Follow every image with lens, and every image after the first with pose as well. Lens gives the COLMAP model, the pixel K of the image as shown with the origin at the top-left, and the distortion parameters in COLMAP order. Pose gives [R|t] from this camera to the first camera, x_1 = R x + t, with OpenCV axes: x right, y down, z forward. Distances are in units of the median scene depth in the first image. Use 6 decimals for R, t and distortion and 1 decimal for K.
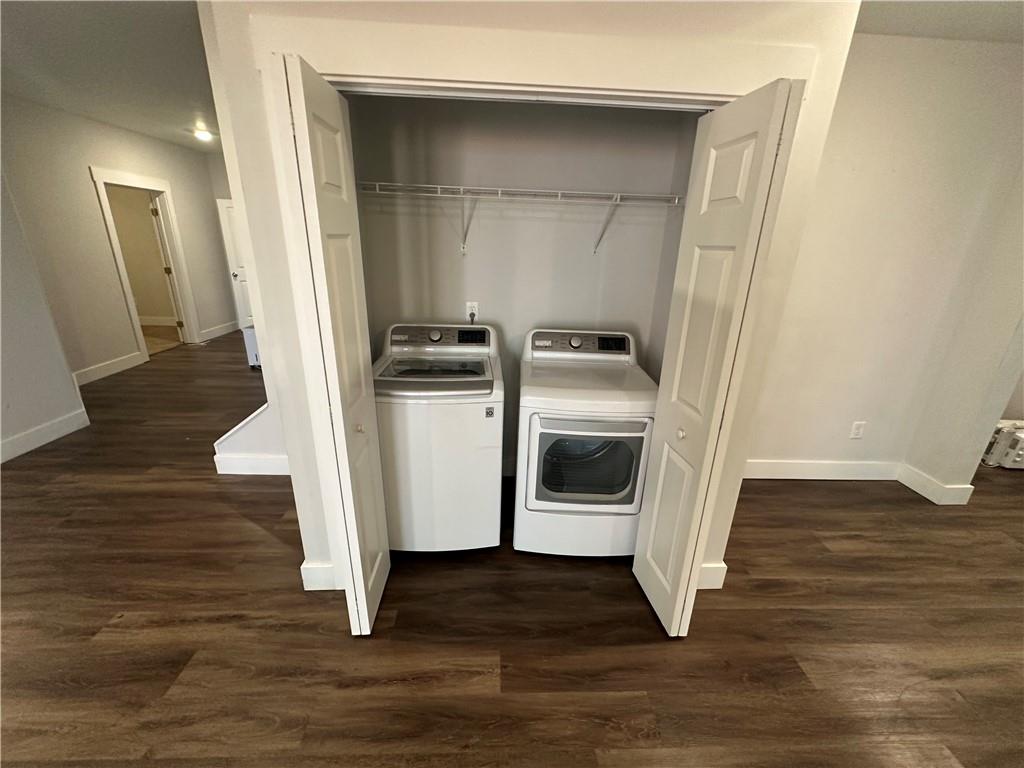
lens RADIAL K [[406.9, 0, 512.3], [0, 406.9, 382.5], [0, 0, 1]] dist [-0.001687, -0.000146]
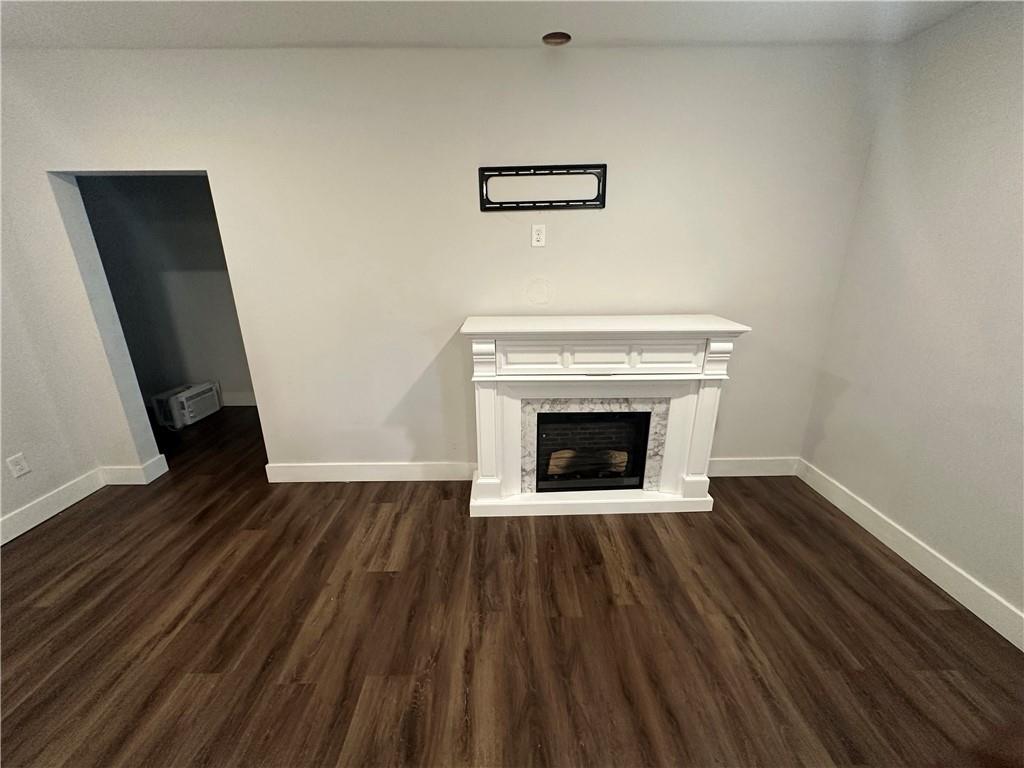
lens RADIAL K [[406.9, 0, 513.0], [0, 406.9, 380.7], [0, 0, 1]] dist [-0.001687, -0.000146]
pose [[0.022716, -0.332970, 0.942664, 0.156520], [0.335904, 0.890634, 0.306497, 0.056667], [-0.941622, 0.309682, 0.132078, -0.173631]]
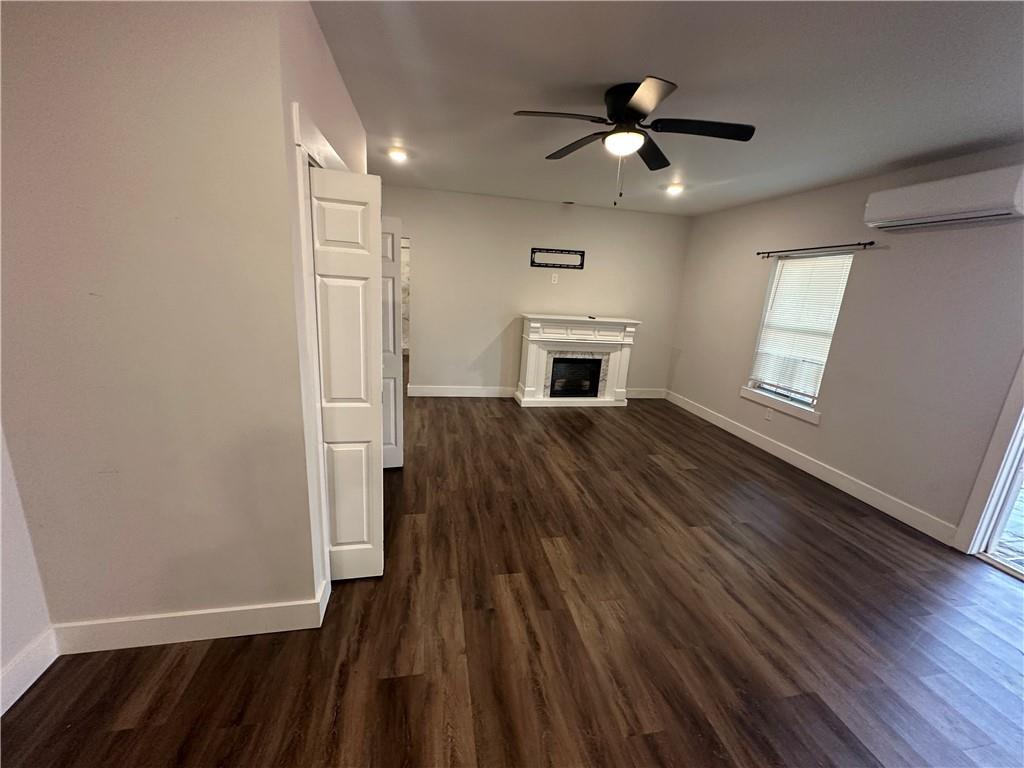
lens RADIAL K [[406.9, 0, 511.3], [0, 406.9, 381.0], [0, 0, 1]] dist [-0.001687, -0.000146]
pose [[-0.152016, -0.272656, 0.950026, -1.085954], [0.261769, 0.915767, 0.304710, -0.173303], [-0.953083, 0.295009, -0.067839, 0.359746]]
